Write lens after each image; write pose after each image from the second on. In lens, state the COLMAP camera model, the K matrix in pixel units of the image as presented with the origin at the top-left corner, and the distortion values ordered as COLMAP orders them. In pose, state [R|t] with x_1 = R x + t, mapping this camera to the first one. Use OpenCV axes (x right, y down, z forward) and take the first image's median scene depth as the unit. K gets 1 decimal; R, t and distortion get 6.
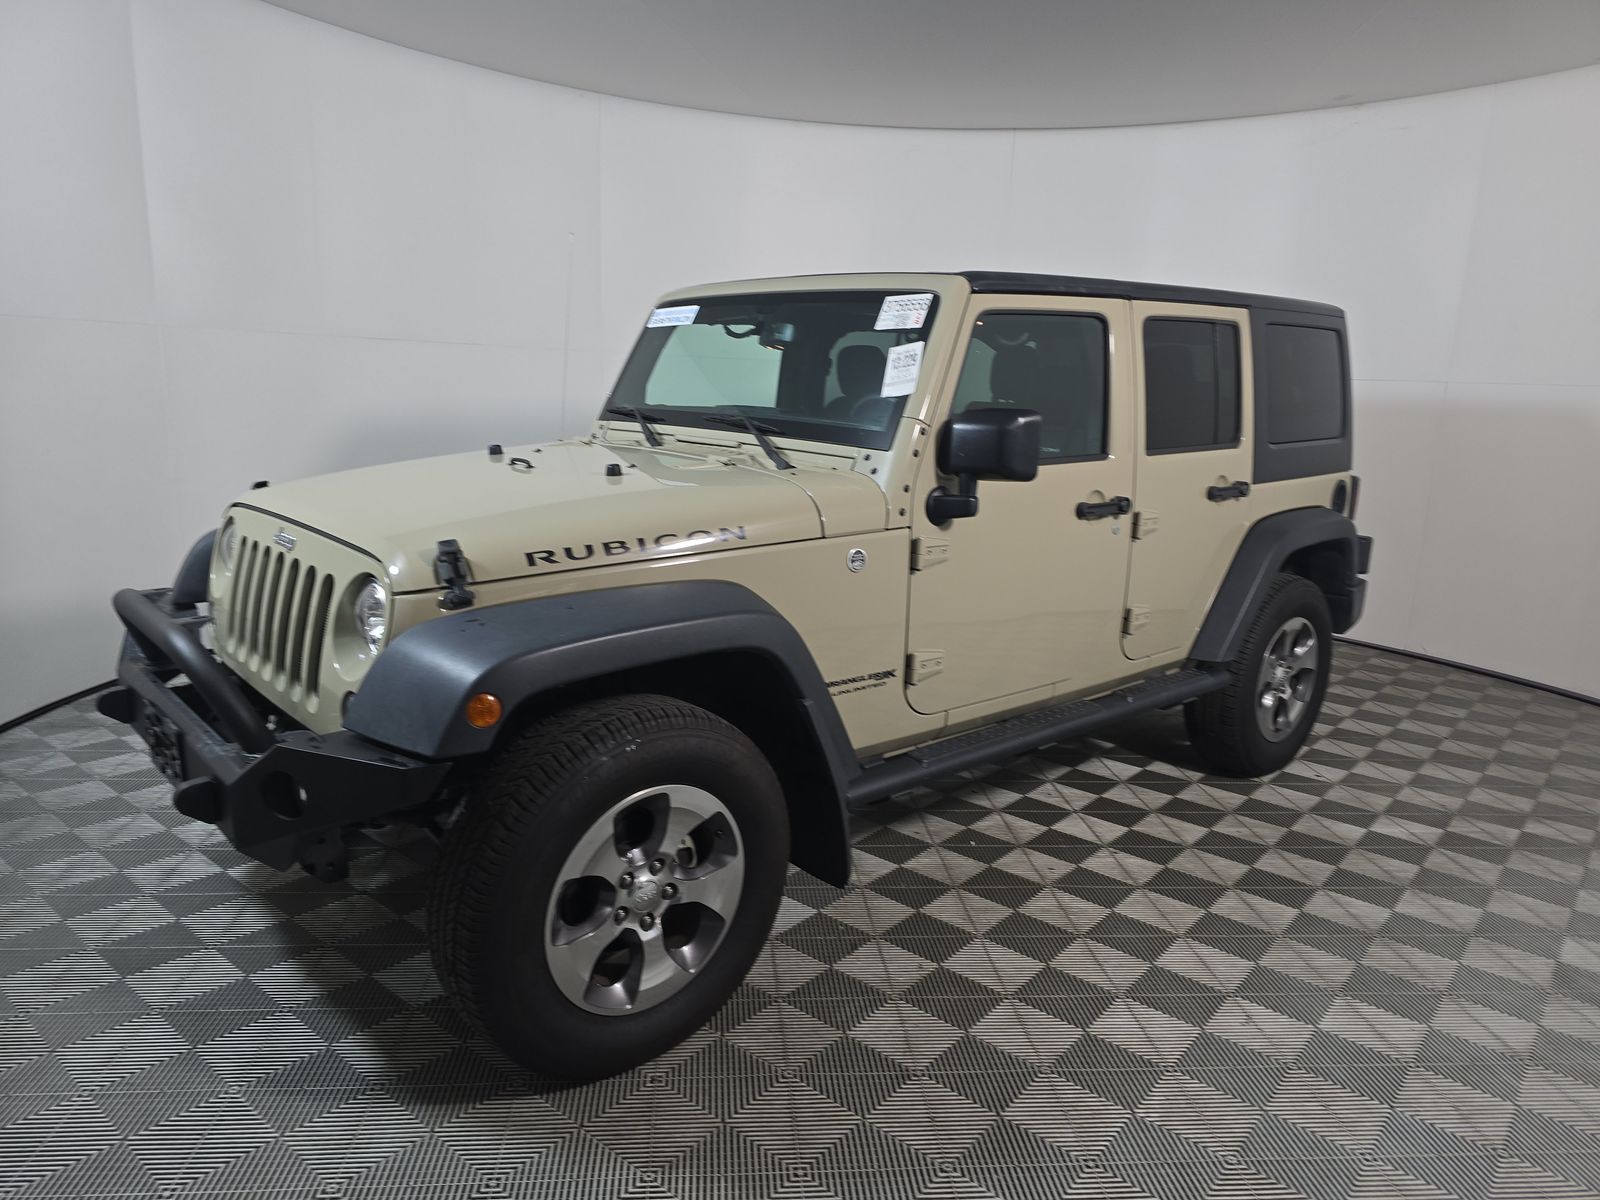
lens RADIAL K [[1095.9, 0, 800.0], [0, 1095.9, 600.0], [0, 0, 1]] dist [0.046180, 0.000040]
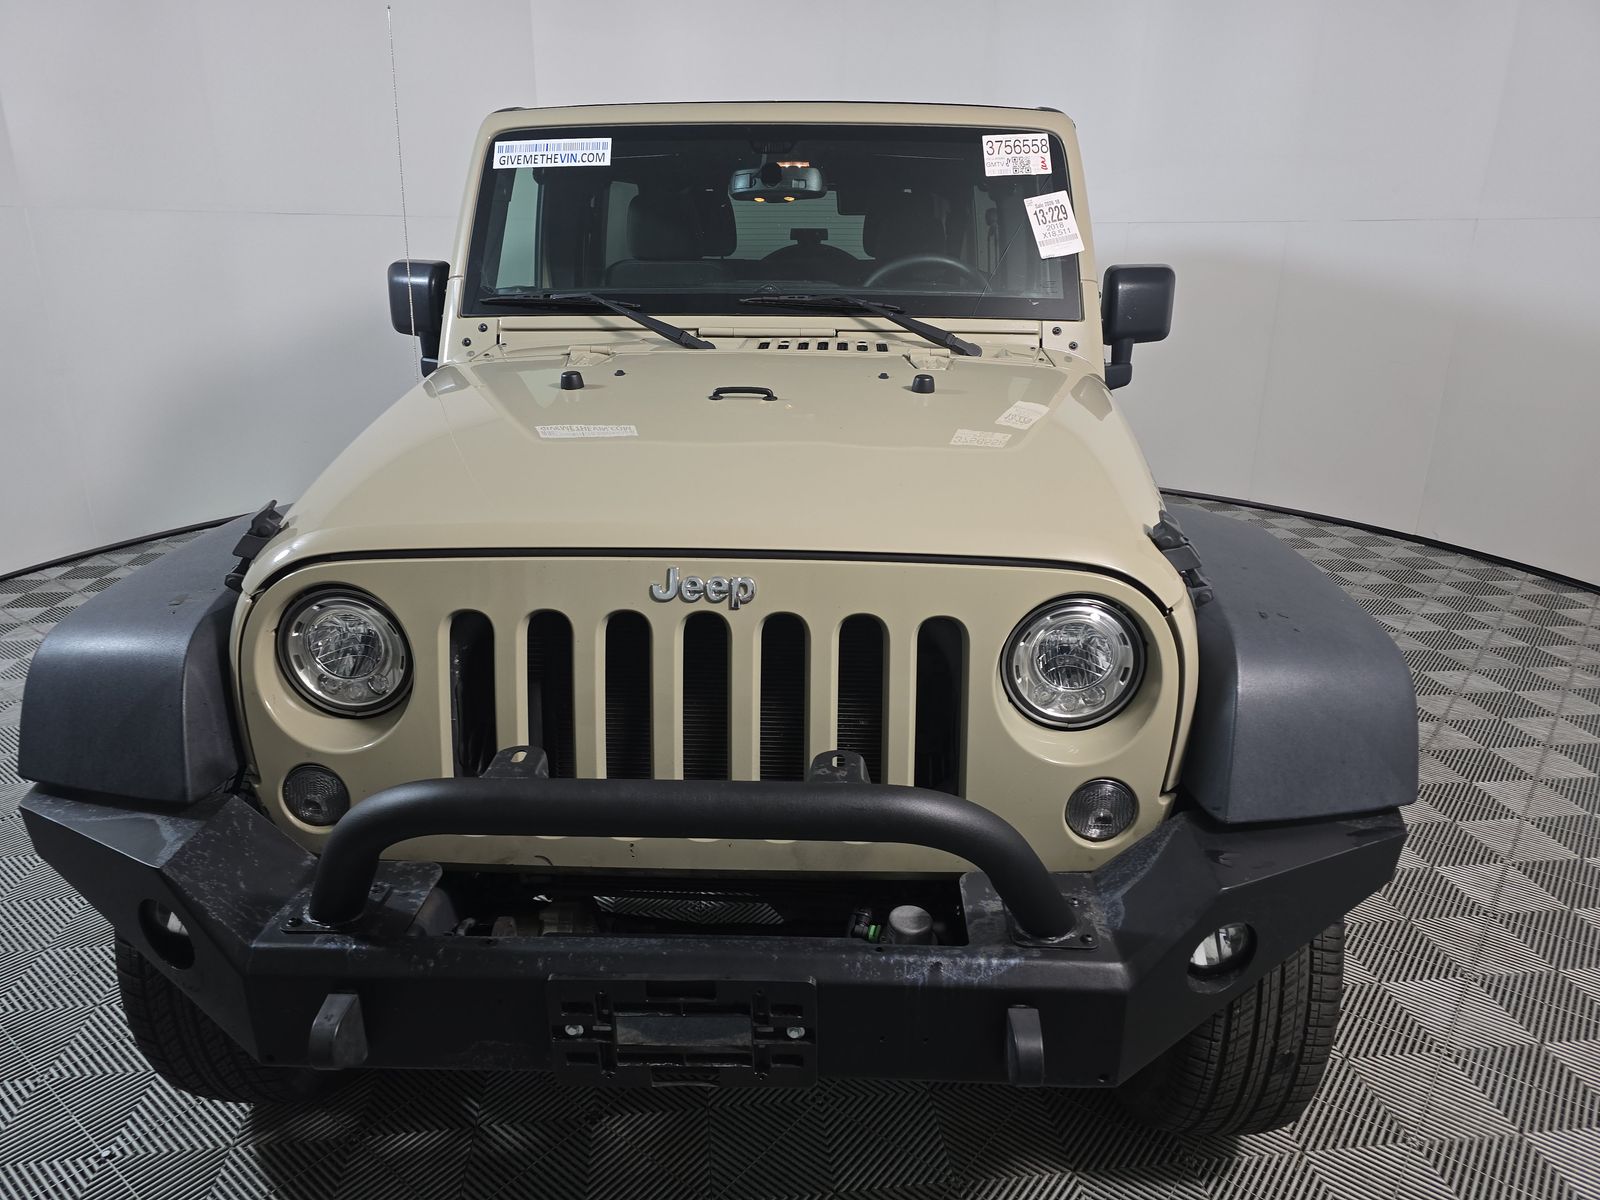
lens RADIAL K [[1095.9, 0, 800.0], [0, 1095.9, 600.0], [0, 0, 1]] dist [0.046180, 0.000040]
pose [[0.698242, -0.267506, 0.664002, -0.696744], [0.168683, 0.962920, 0.210550, -0.137379], [-0.695704, -0.035009, 0.717475, 0.485282]]
